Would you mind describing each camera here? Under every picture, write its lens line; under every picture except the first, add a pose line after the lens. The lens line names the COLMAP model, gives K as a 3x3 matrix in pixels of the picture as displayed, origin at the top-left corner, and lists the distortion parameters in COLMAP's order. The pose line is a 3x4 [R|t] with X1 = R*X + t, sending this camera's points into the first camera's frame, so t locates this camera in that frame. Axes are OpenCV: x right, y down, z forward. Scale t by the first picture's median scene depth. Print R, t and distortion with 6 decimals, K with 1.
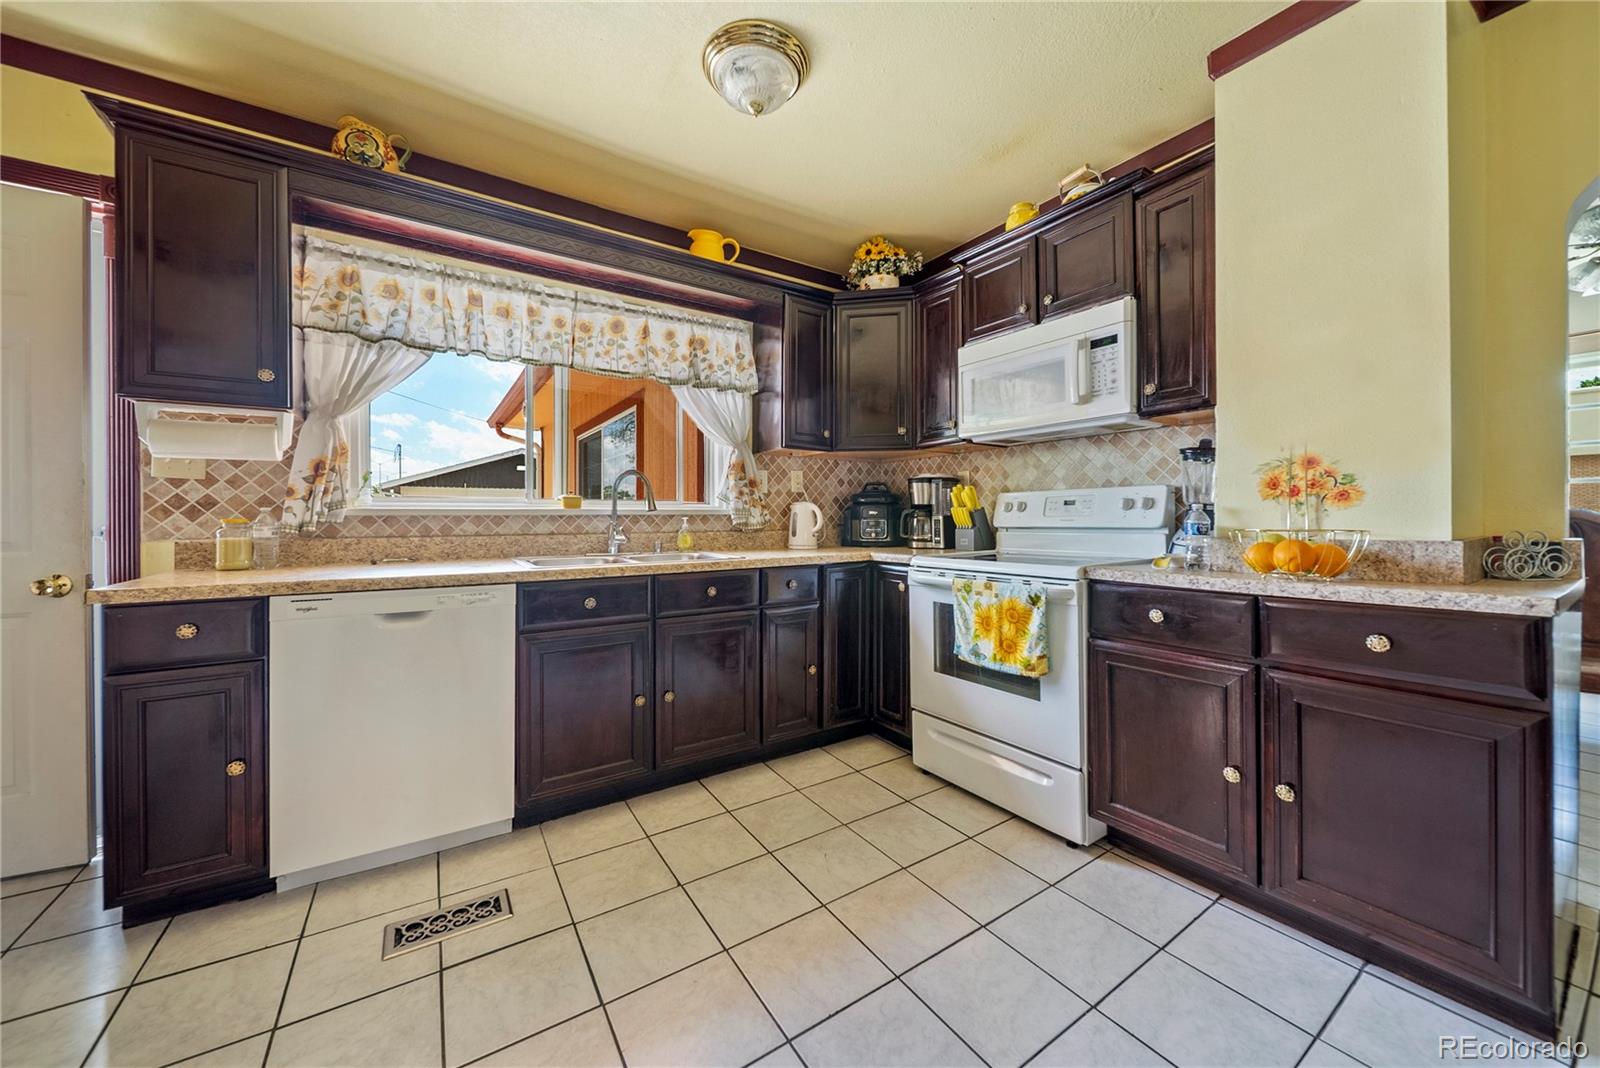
lens RADIAL K [[569.4, 0, 796.1], [0, 569.4, 519.8], [0, 0, 1]] dist [-0.000243, -0.000657]
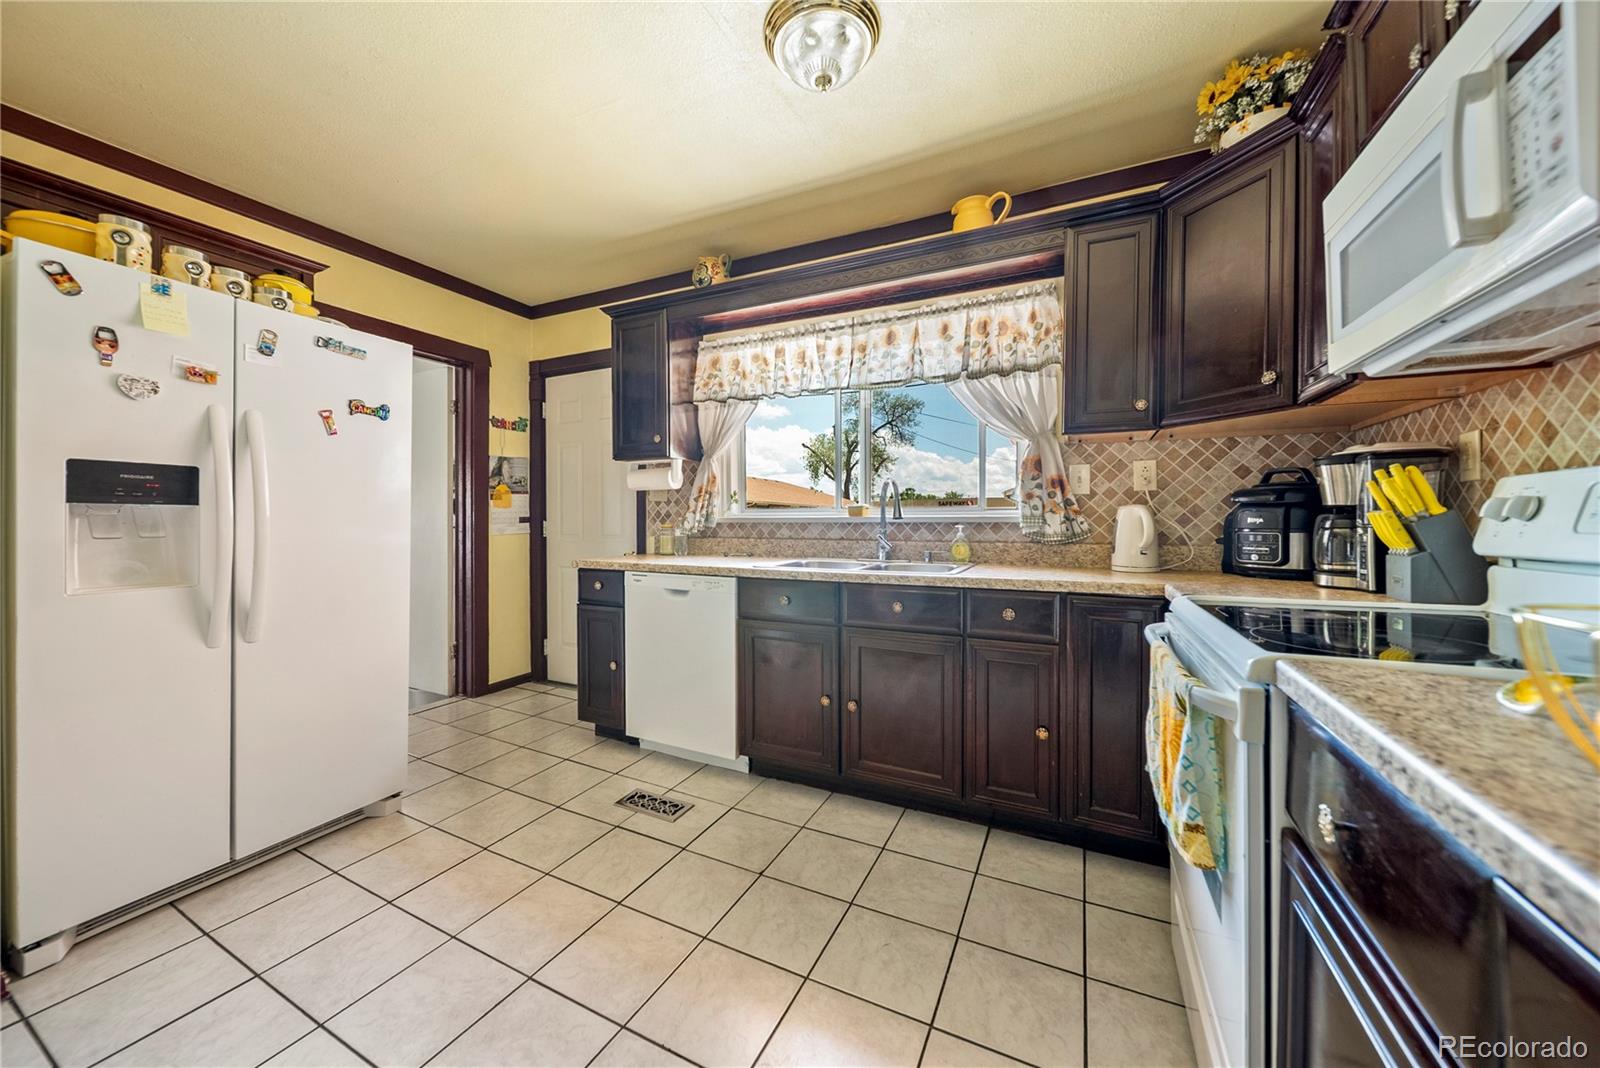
lens RADIAL K [[569.4, 0, 798.5], [0, 569.4, 526.8], [0, 0, 1]] dist [-0.000243, -0.000657]
pose [[0.515973, 0.011738, -0.856524, 0.481950], [-0.006917, 0.999931, 0.009537, -0.009963], [0.856577, 0.001004, 0.516018, 0.337163]]
